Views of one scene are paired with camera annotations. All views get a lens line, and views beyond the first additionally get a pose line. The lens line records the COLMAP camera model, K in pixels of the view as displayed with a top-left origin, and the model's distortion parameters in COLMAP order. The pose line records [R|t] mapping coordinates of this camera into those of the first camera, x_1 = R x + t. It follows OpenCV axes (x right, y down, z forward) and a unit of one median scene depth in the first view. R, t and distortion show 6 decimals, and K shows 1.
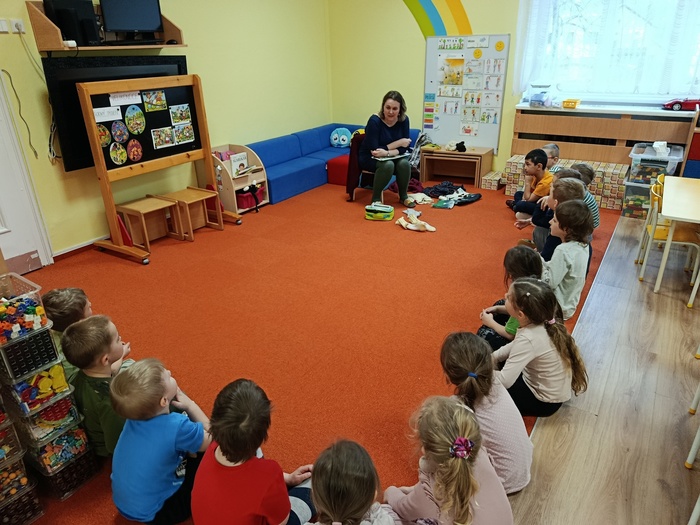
lens RADIAL K [[490.2, 0, 350.5], [0, 490.2, 264.0], [0, 0, 1]] dist [0.003659, -0.019856]
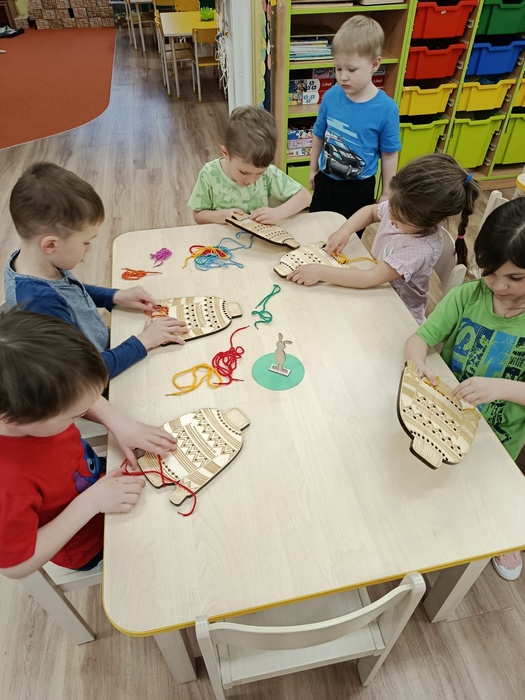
lens RADIAL K [[490.2, 0, 263.9], [0, 490.2, 349.8], [0, 0, 1]] dist [0.003659, -0.019856]
pose [[0.723271, -0.464683, 0.510831, -0.355828], [0.274439, 0.872224, 0.404857, 0.278359], [-0.633690, -0.152629, 0.758381, -0.591741]]
